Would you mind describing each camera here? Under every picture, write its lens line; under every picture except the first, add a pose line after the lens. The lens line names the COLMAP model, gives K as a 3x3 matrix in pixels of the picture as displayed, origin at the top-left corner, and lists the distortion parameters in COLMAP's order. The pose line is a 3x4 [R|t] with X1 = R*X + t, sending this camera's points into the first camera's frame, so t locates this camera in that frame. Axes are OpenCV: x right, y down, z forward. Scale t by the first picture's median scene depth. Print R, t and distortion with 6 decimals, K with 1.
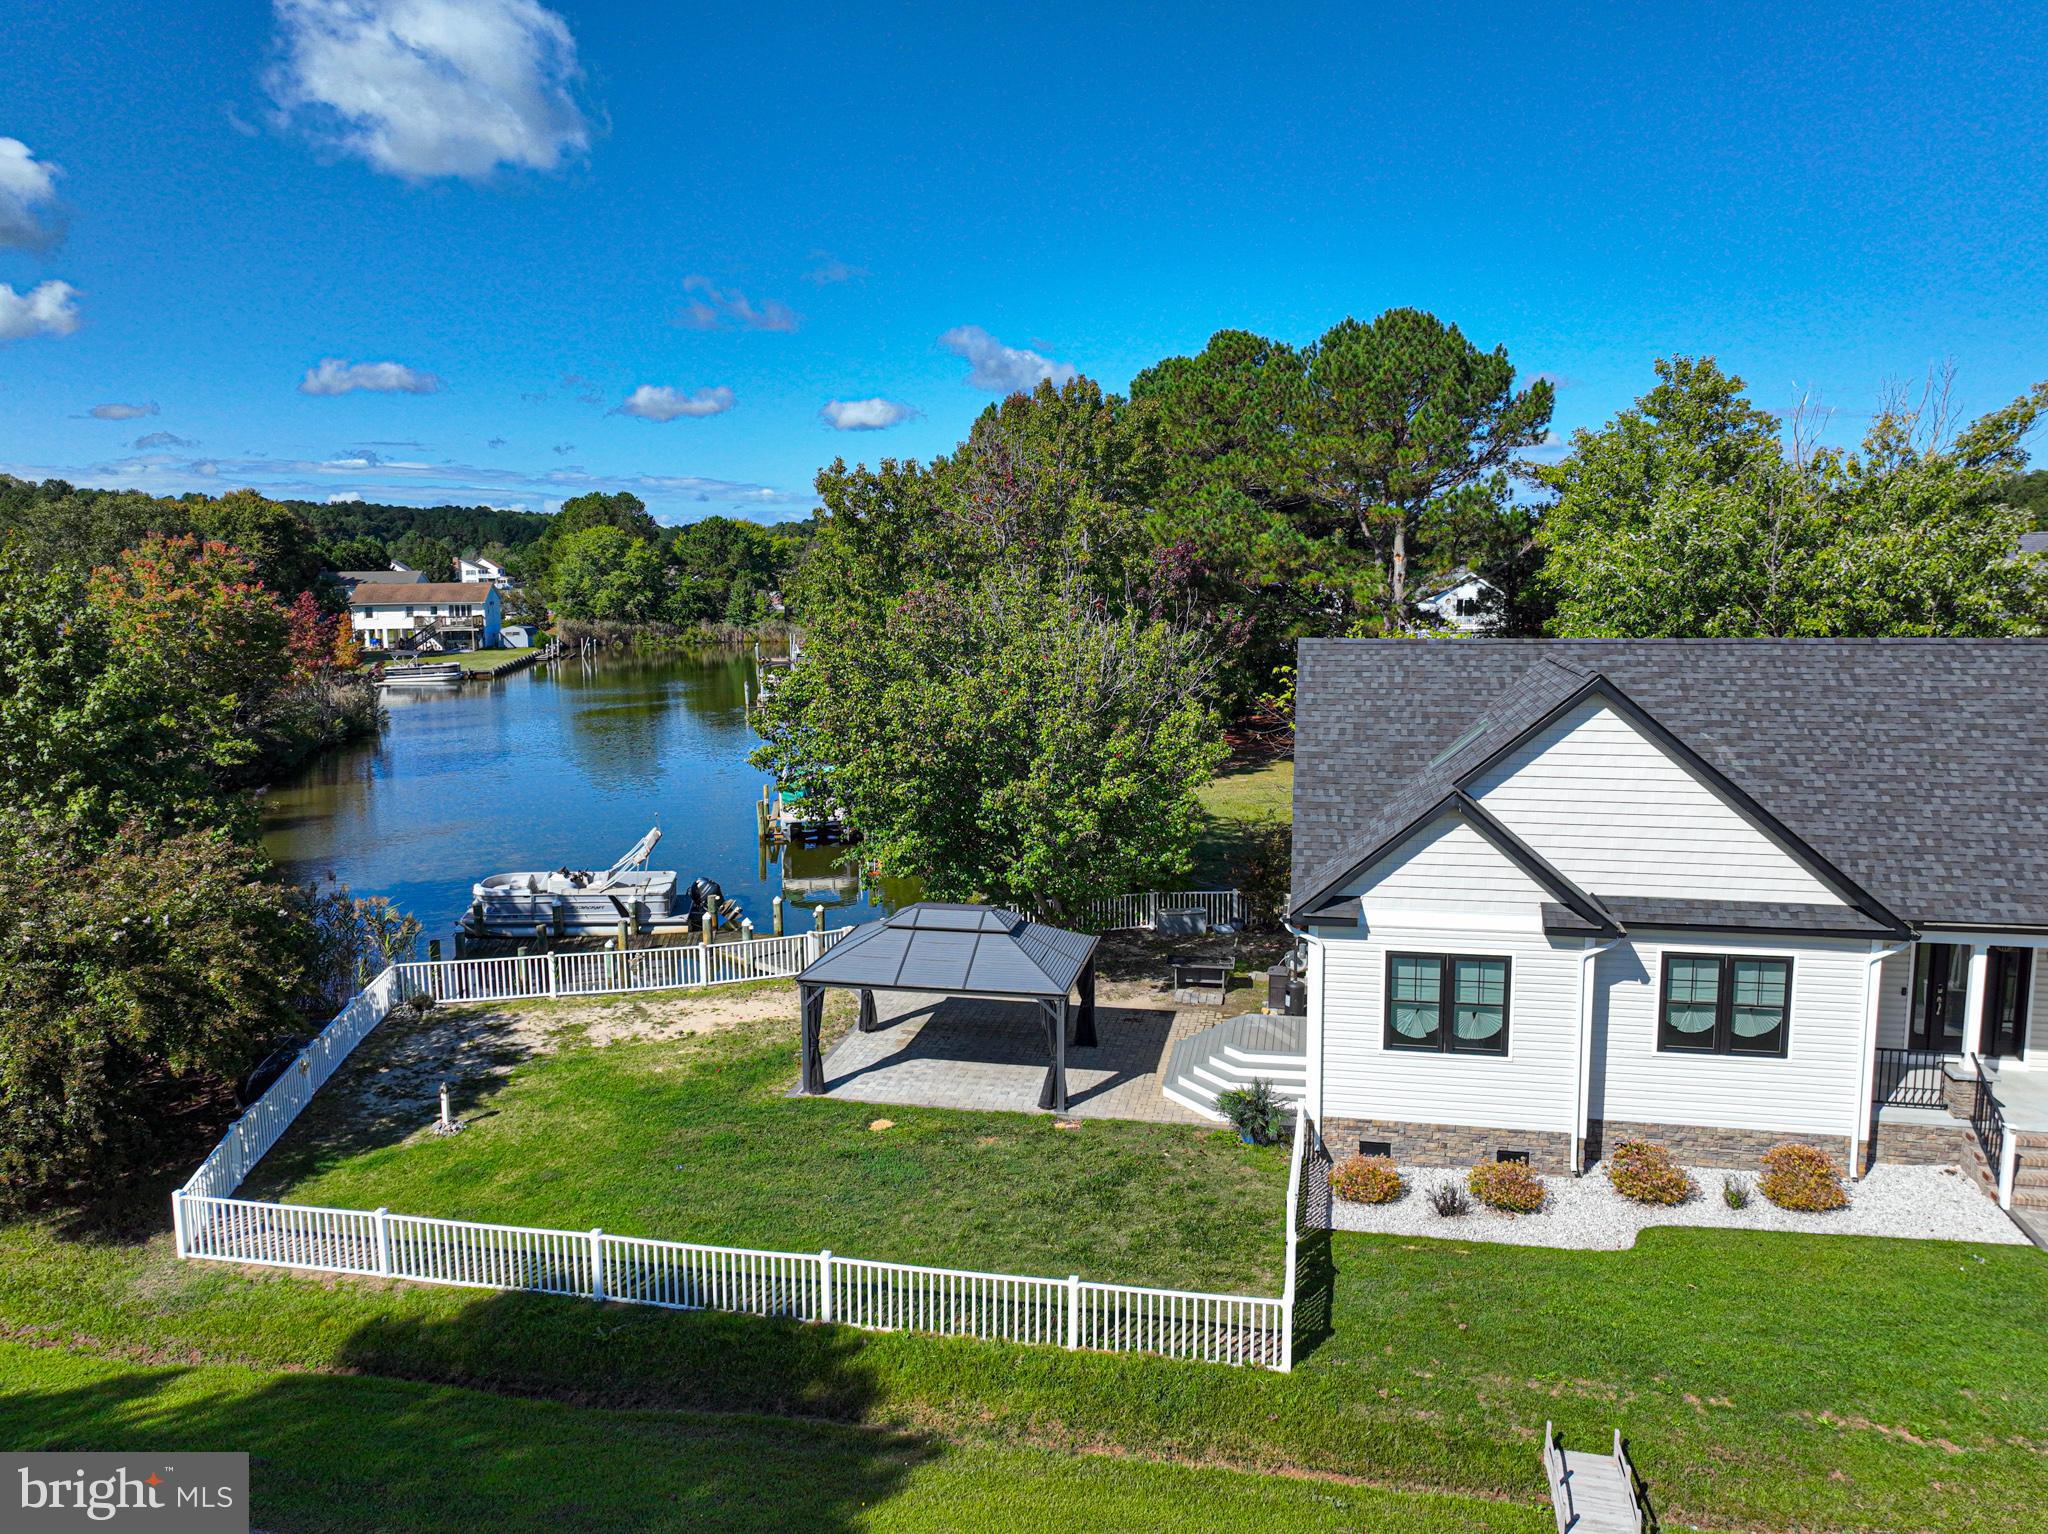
lens RADIAL K [[1444.5, 0, 1027.0], [0, 1444.5, 766.3], [0, 0, 1]] dist [-0.005718, 0.025166]
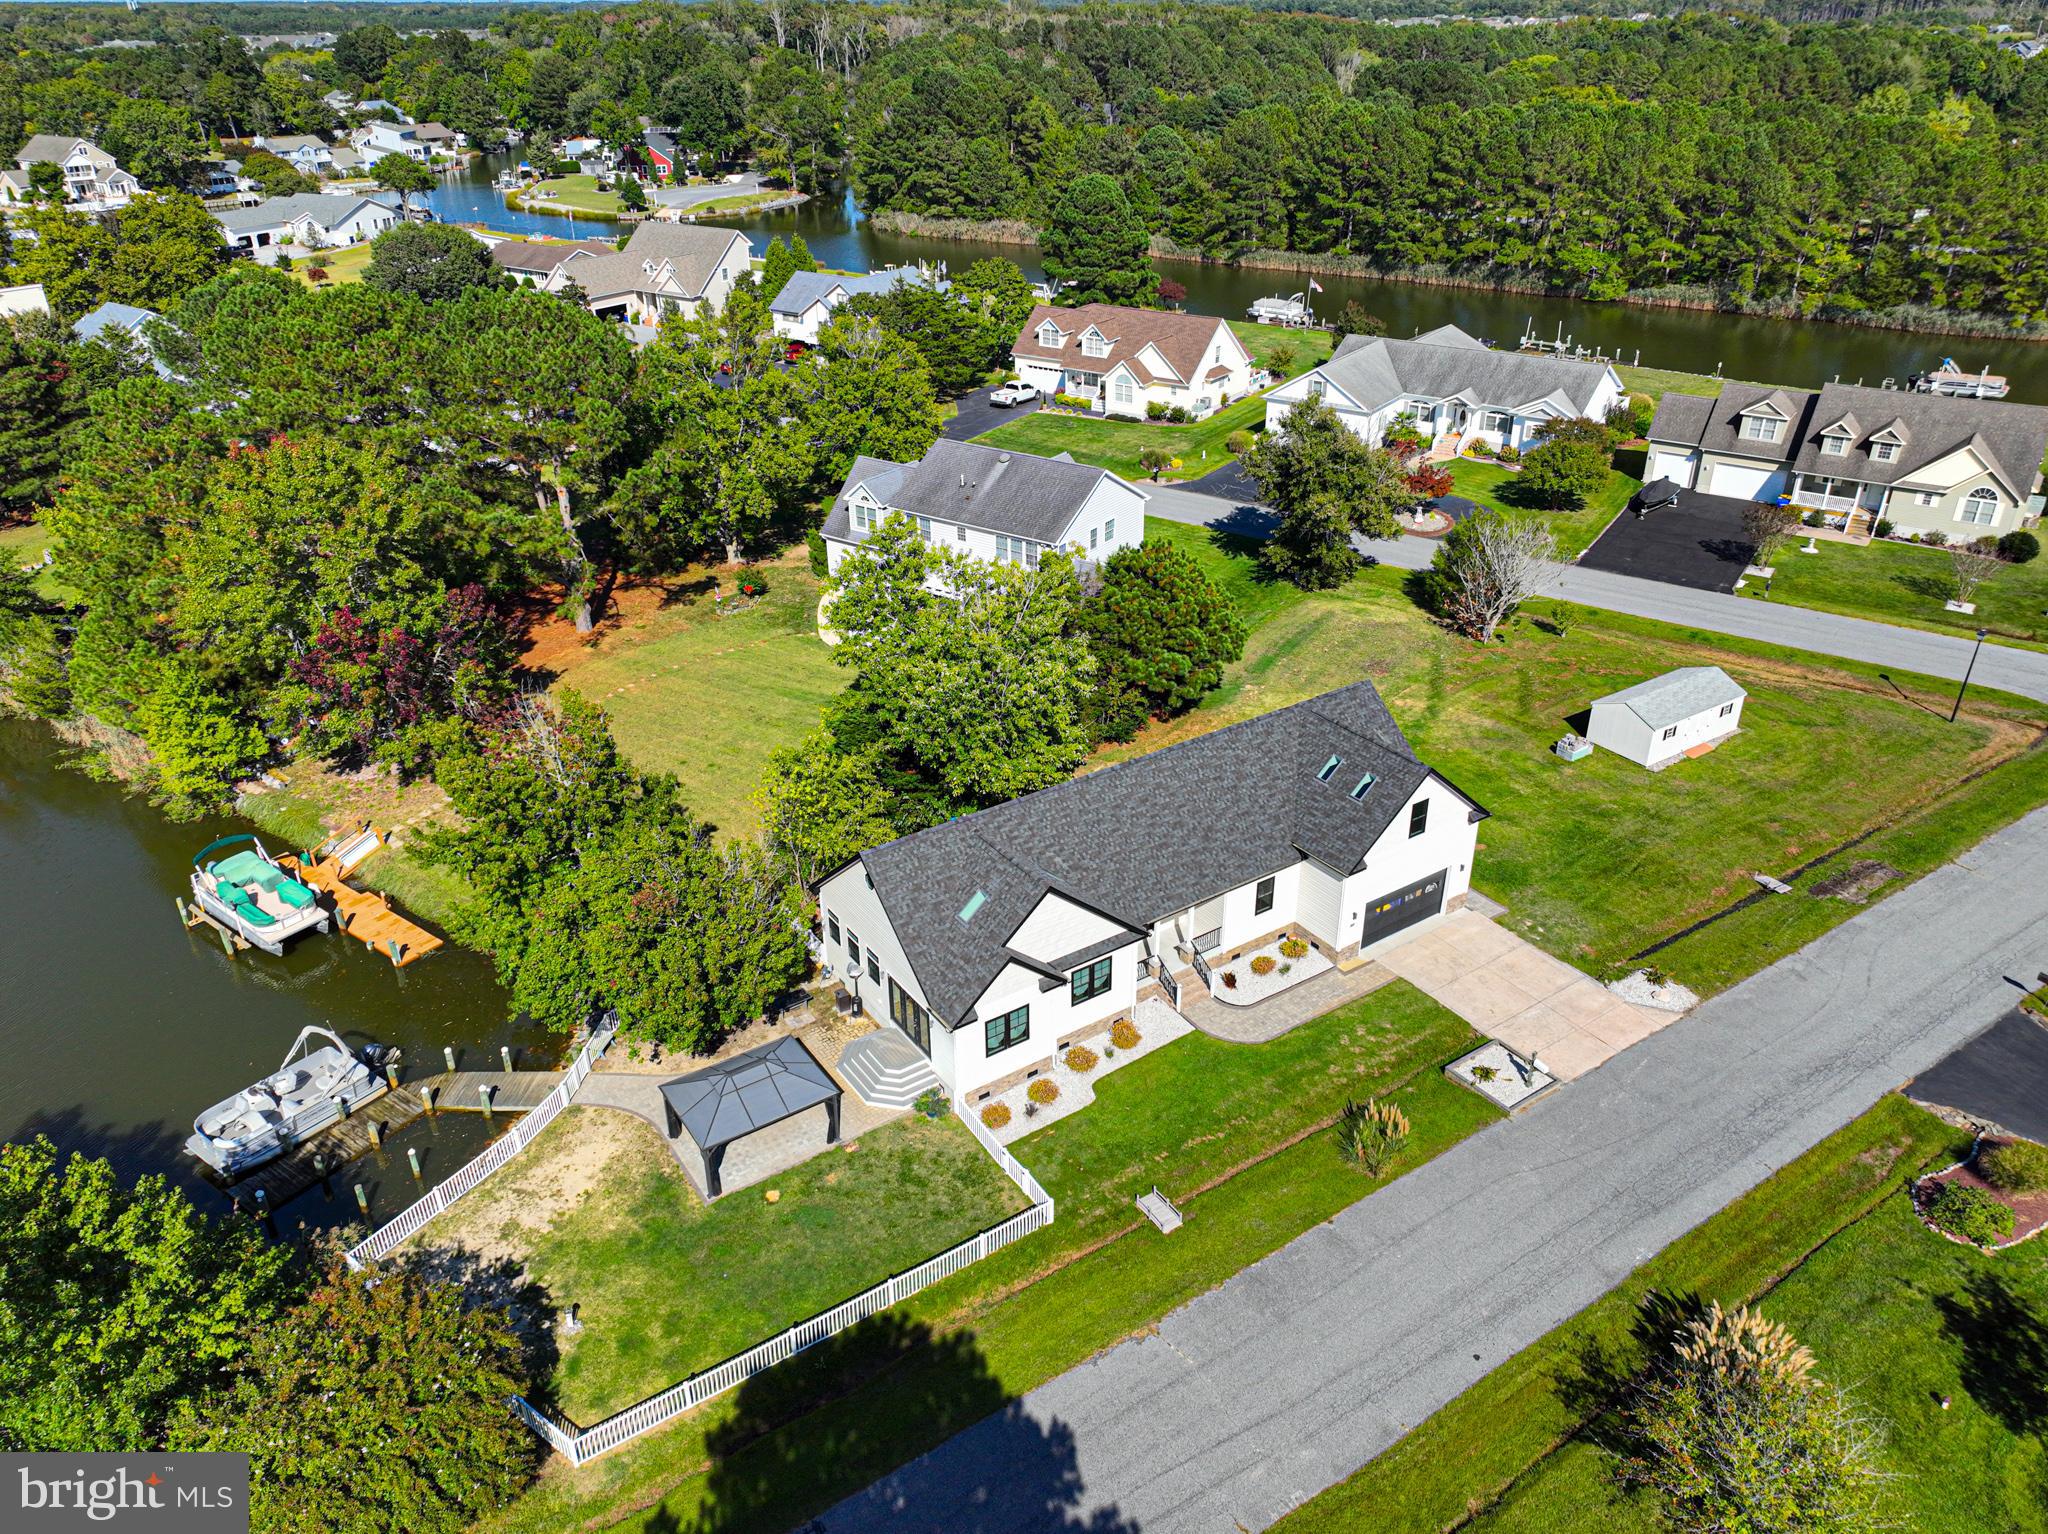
lens RADIAL K [[1444.5, 0, 1027.0], [0, 1444.5, 766.3], [0, 0, 1]] dist [-0.005718, 0.025166]
pose [[0.697288, -0.333456, 0.634504, -0.920015], [0.104024, 0.922907, 0.370706, -0.983970], [-0.709202, -0.192485, 0.678219, -0.446297]]
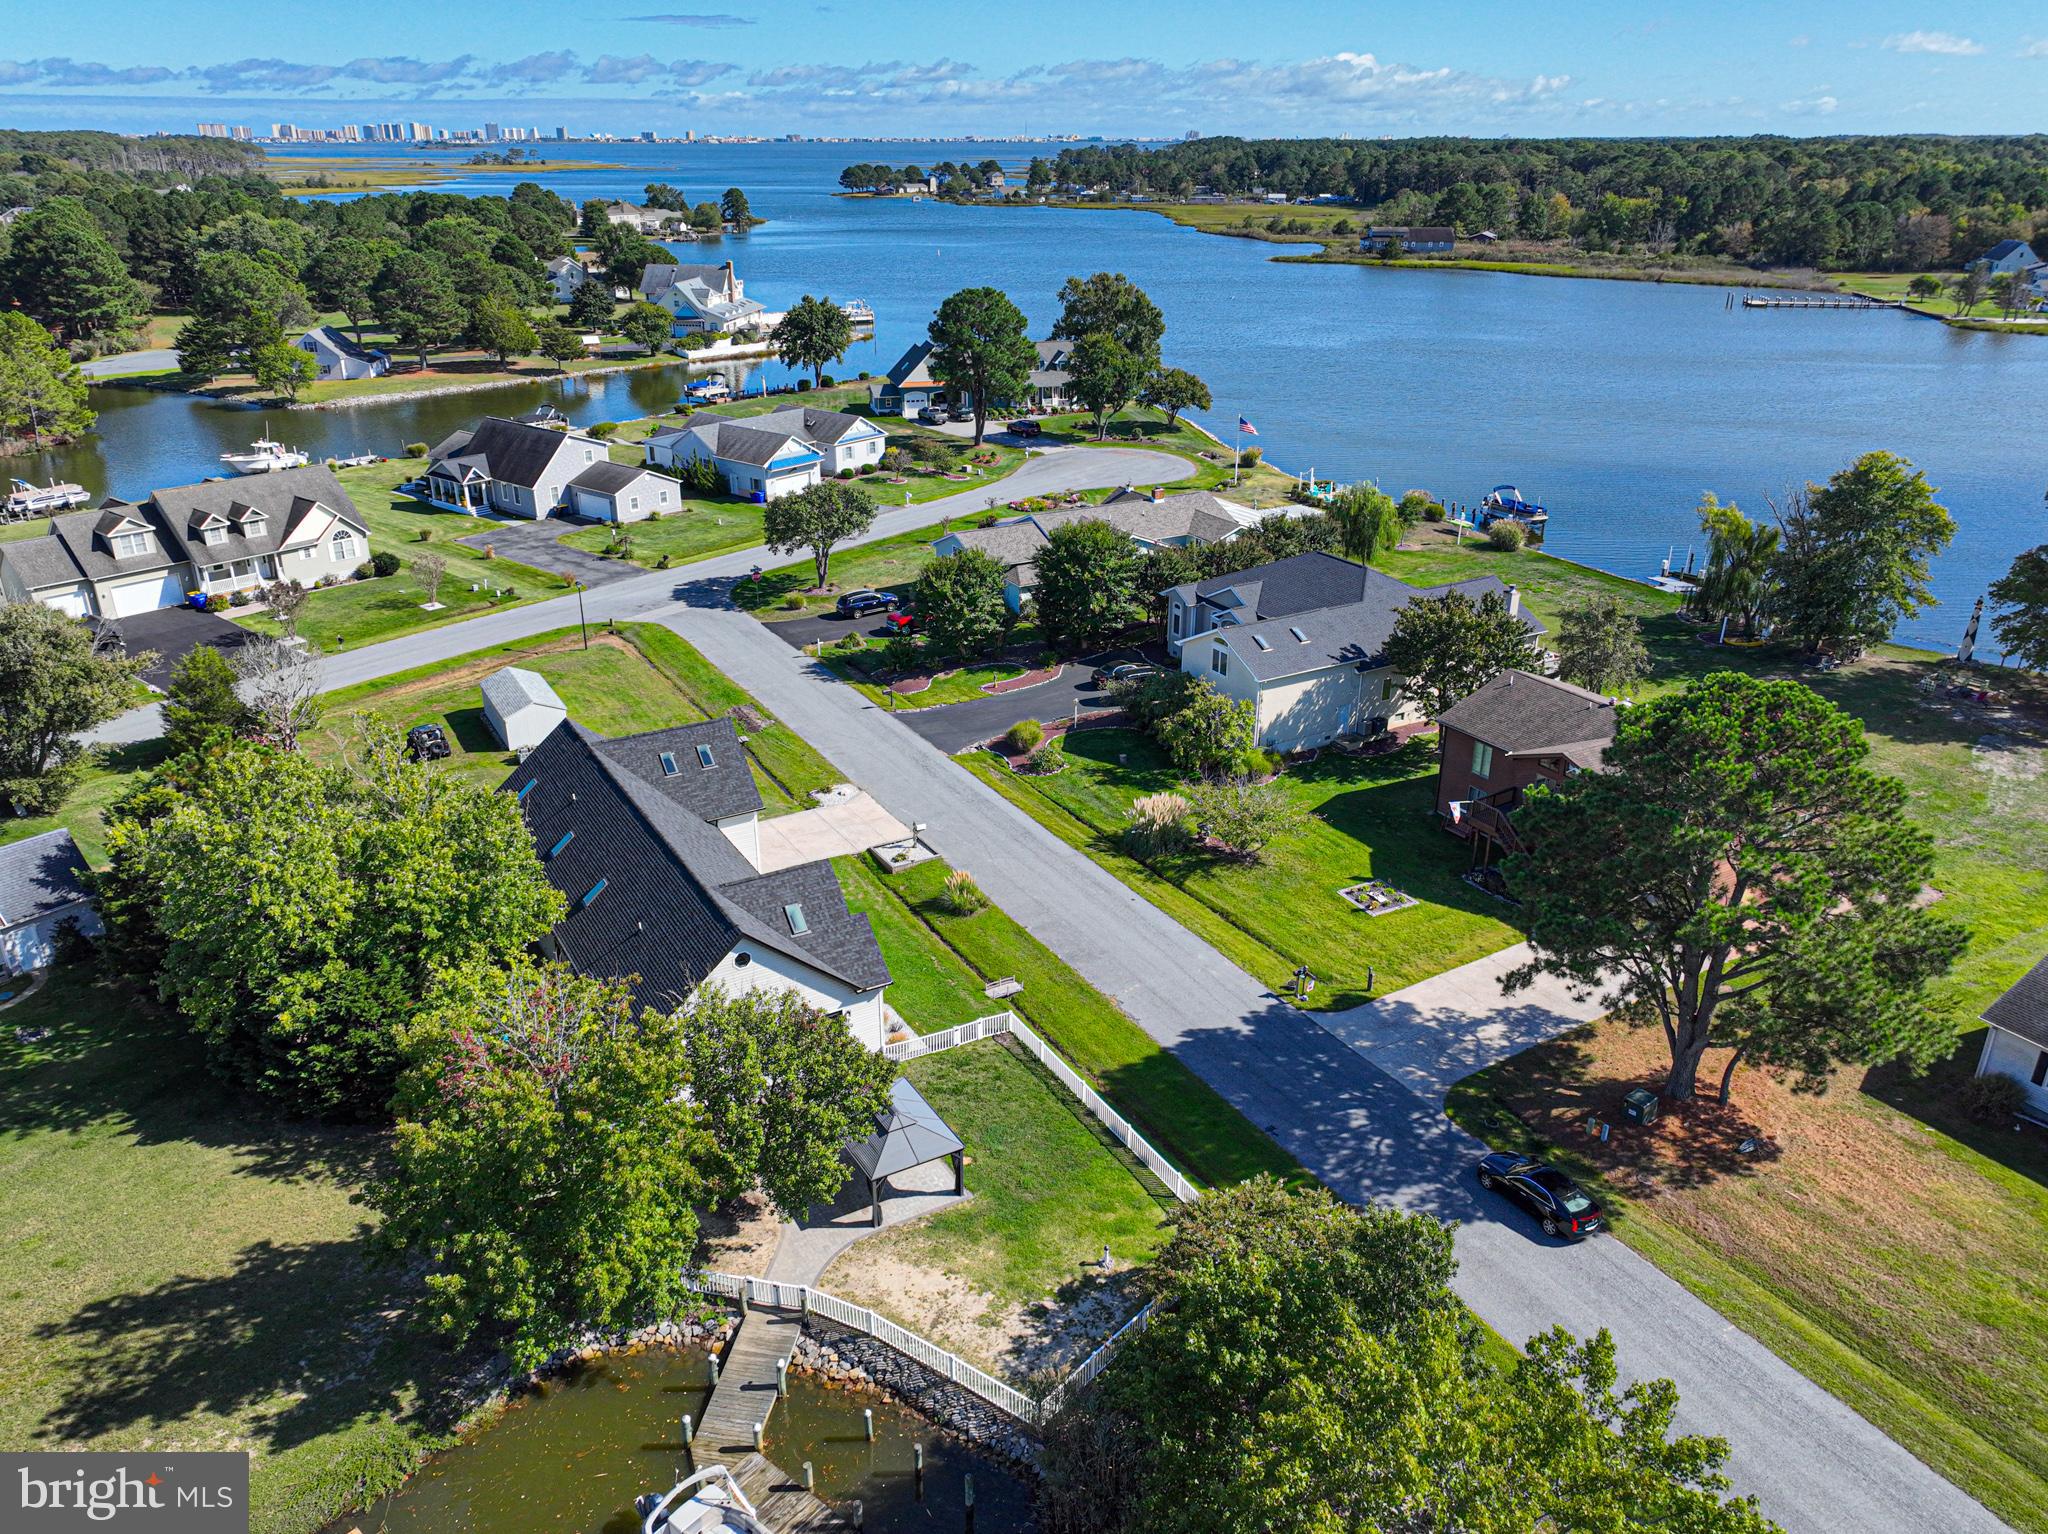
lens RADIAL K [[1470.0, 0, 1025.3], [0, 1470.0, 766.3], [0, 0, 1]] dist [-0.004535, 0.023143]
pose [[-0.670040, -0.283628, 0.686004, -1.562504], [0.110187, 0.875891, 0.469760, -1.346631], [-0.734101, 0.390347, -0.555630, 1.991996]]
